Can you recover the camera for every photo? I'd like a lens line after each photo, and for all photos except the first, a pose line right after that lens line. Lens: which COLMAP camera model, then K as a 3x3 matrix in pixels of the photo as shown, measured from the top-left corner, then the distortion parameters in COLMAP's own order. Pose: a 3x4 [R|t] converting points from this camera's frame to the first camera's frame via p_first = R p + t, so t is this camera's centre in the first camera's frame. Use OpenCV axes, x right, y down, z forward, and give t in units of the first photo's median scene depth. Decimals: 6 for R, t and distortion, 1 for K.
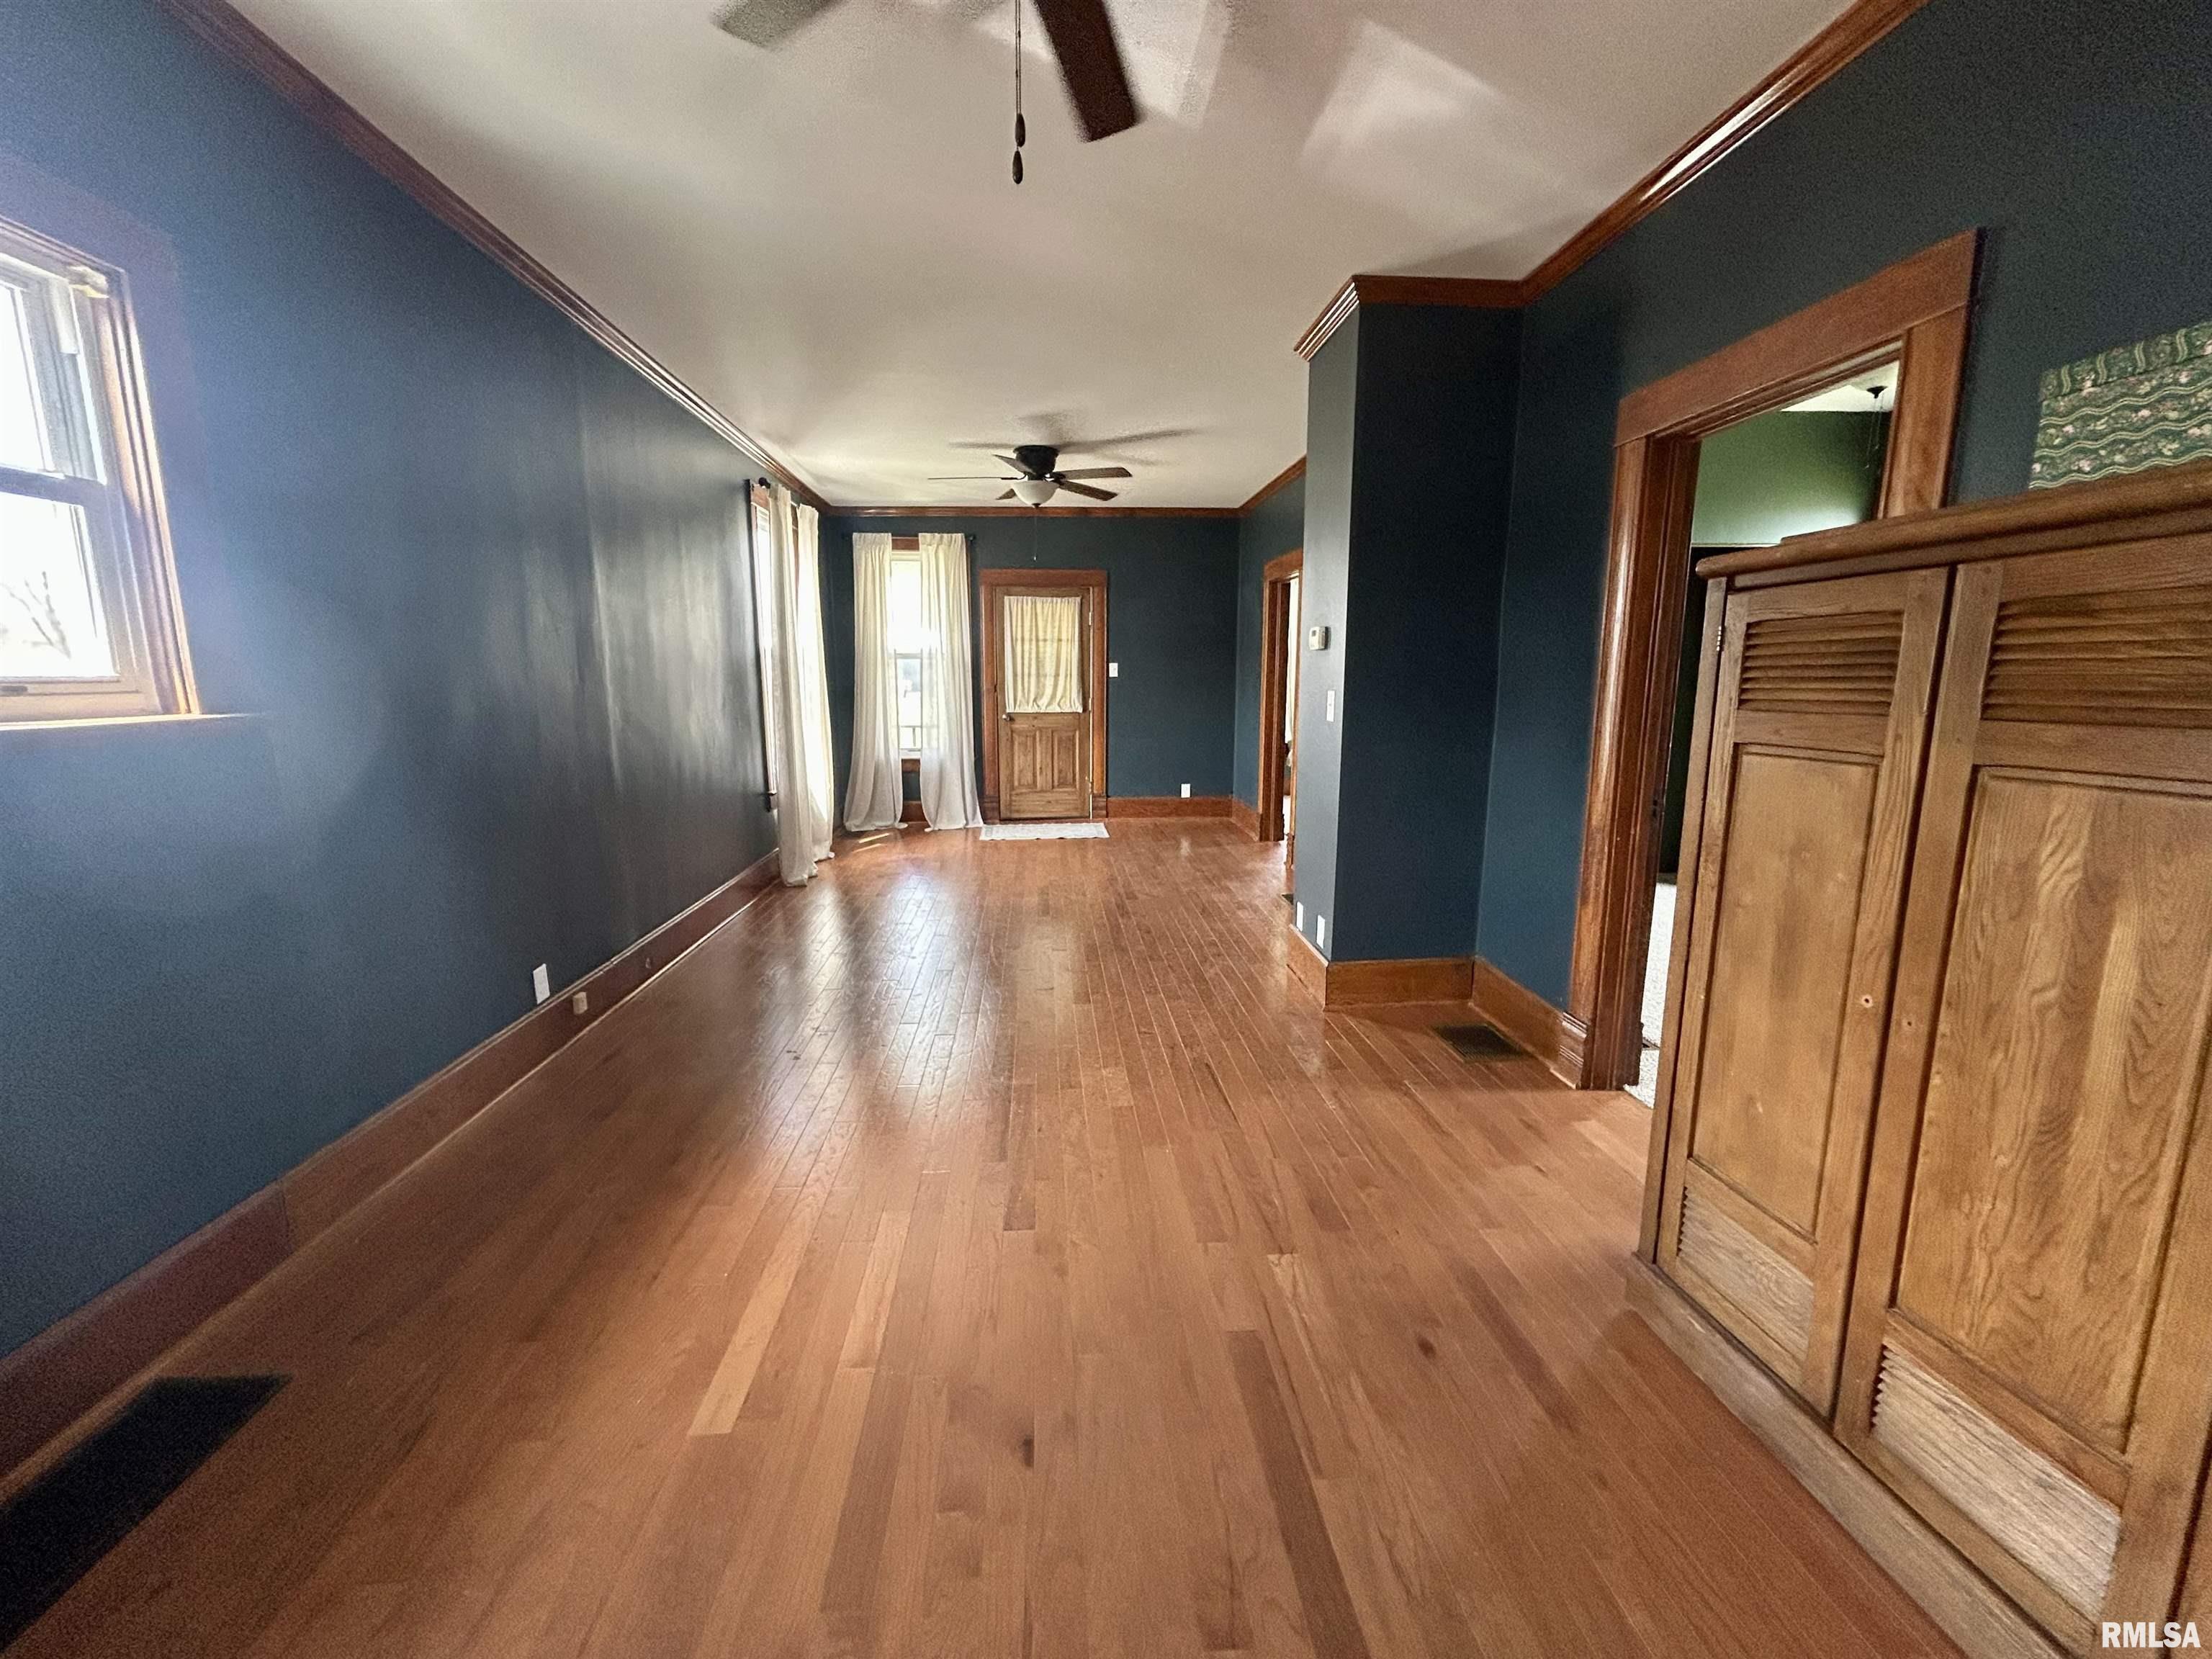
lens RADIAL K [[898.1, 0, 1101.7], [0, 898.1, 828.8], [0, 0, 1]] dist [-0.001056, 0.000349]
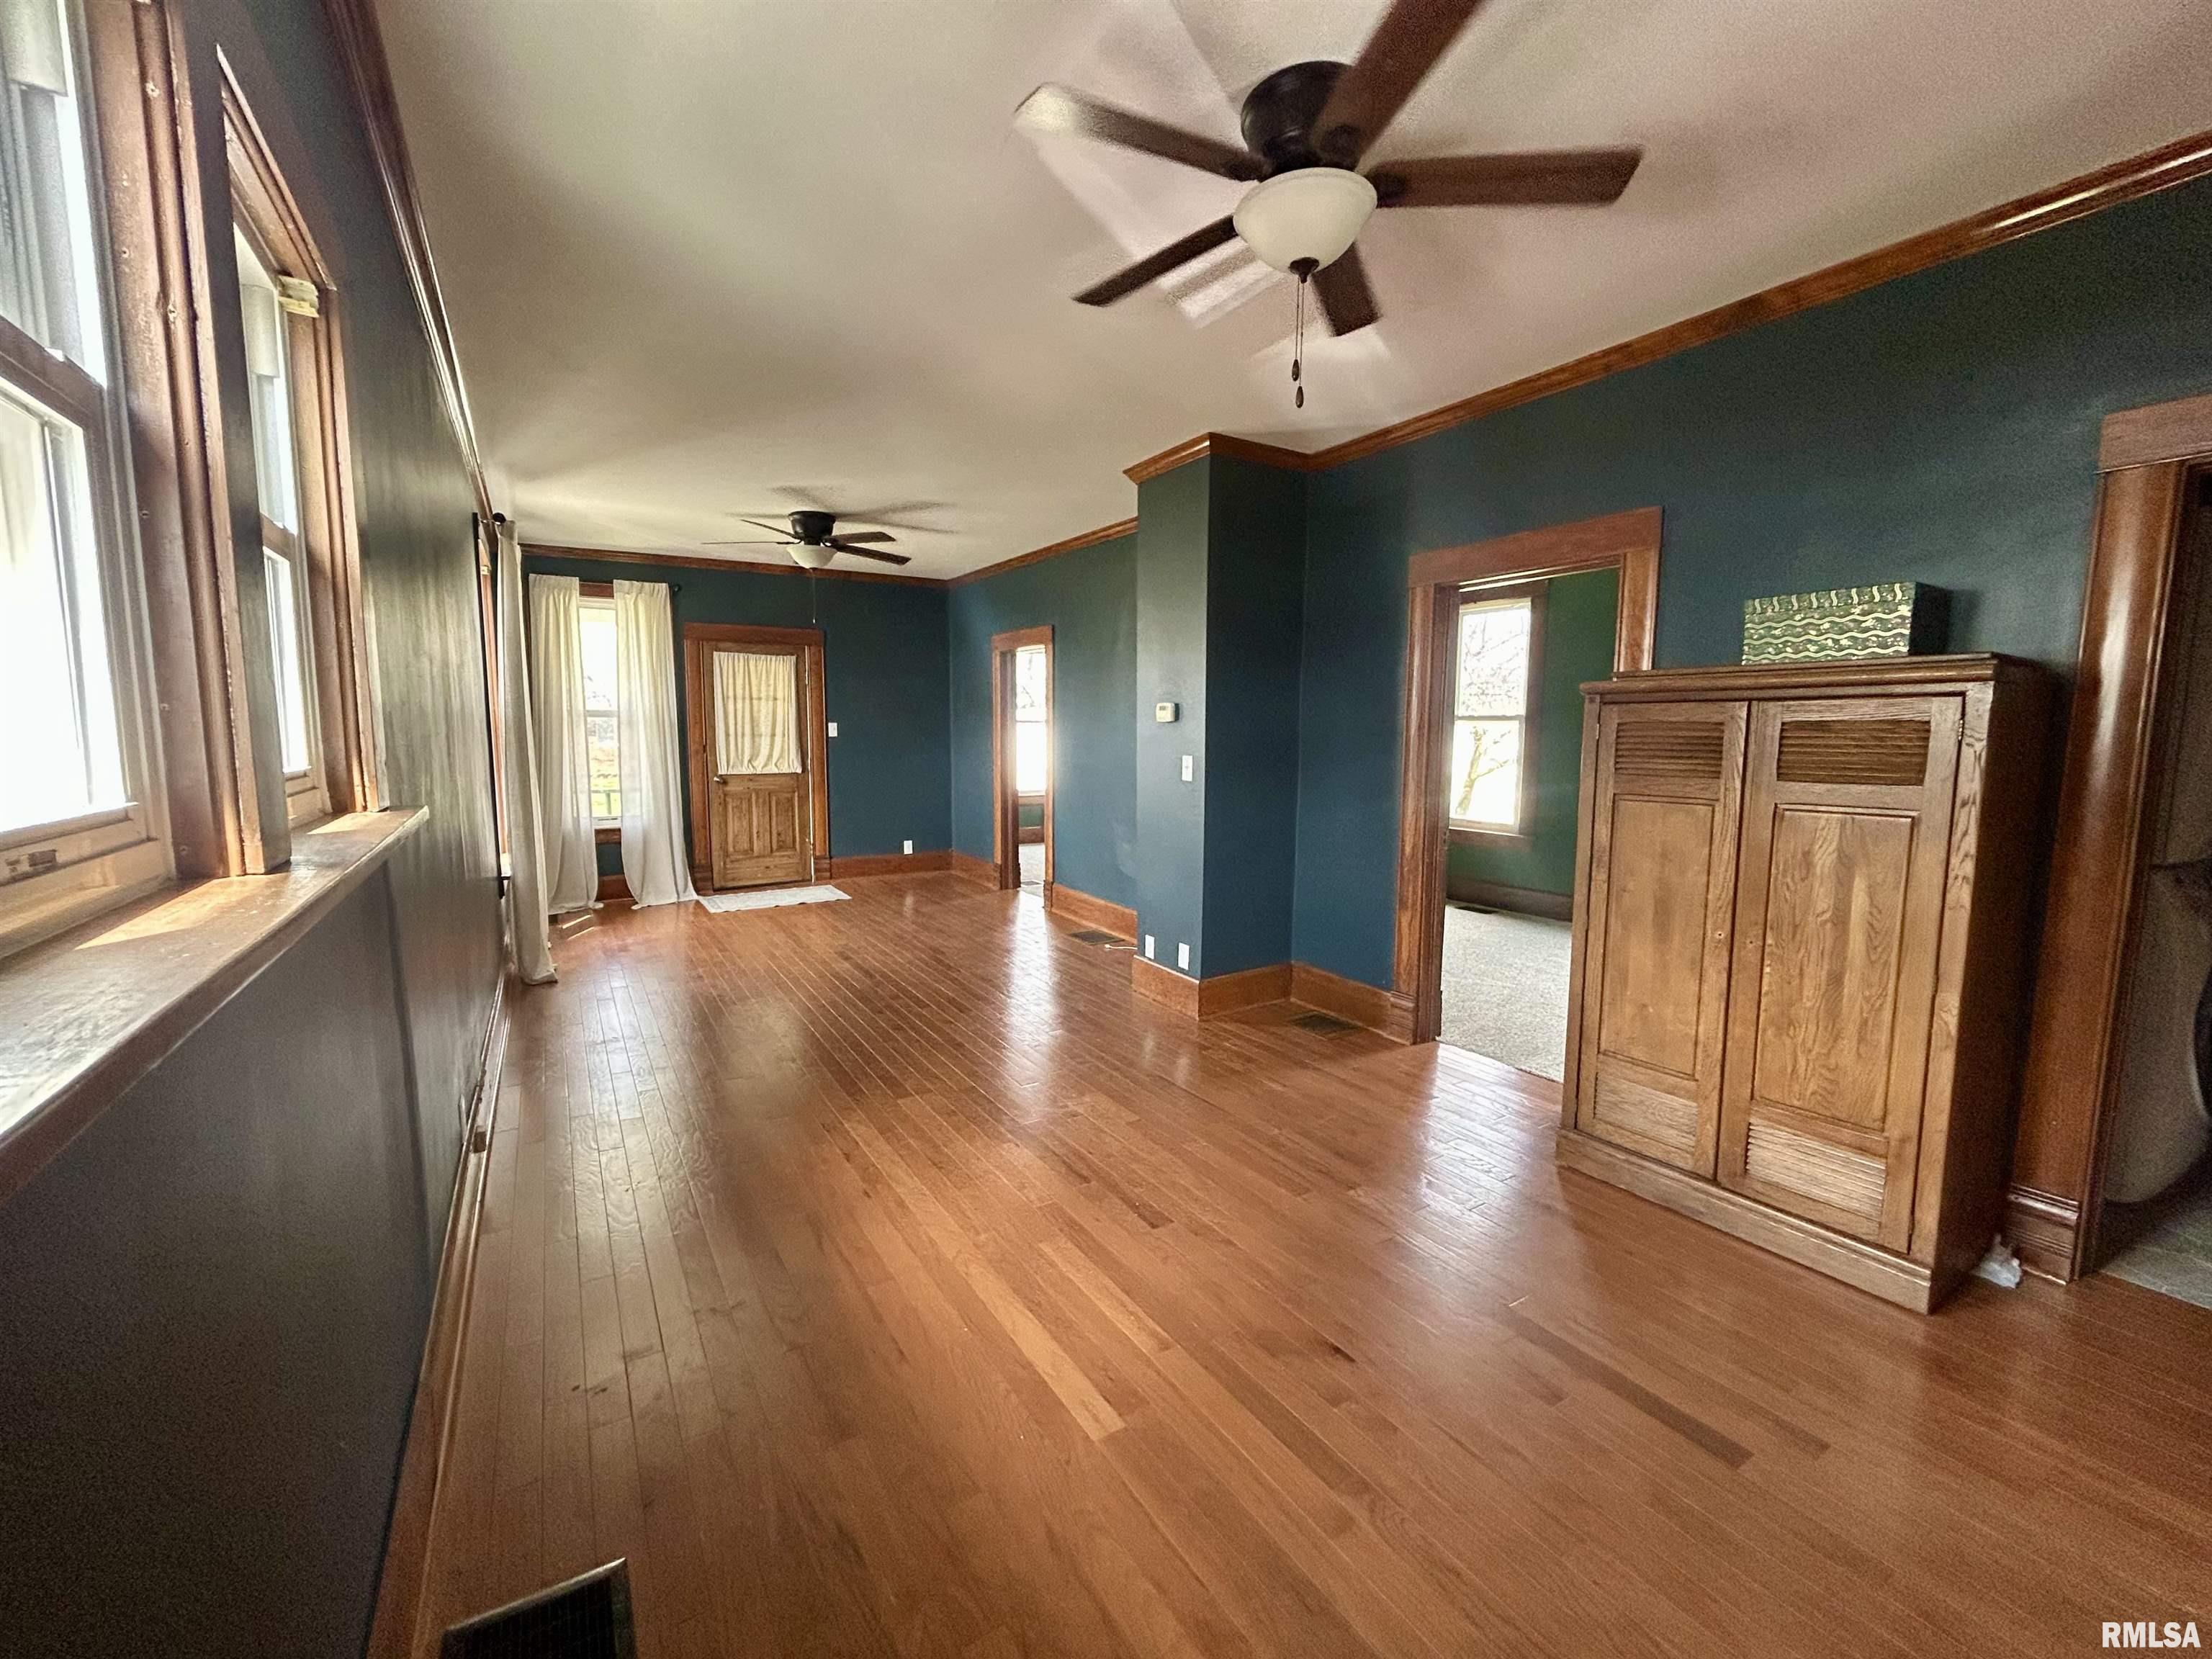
lens RADIAL K [[899.5, 0, 1106.0], [0, 899.5, 829.5], [0, 0, 1]] dist [-0.014779, 0.014275]
pose [[0.885503, -0.048225, 0.462123, -0.468038], [0.074074, 0.996531, -0.037945, -0.018752], [-0.458690, 0.067832, 0.886003, -0.021329]]
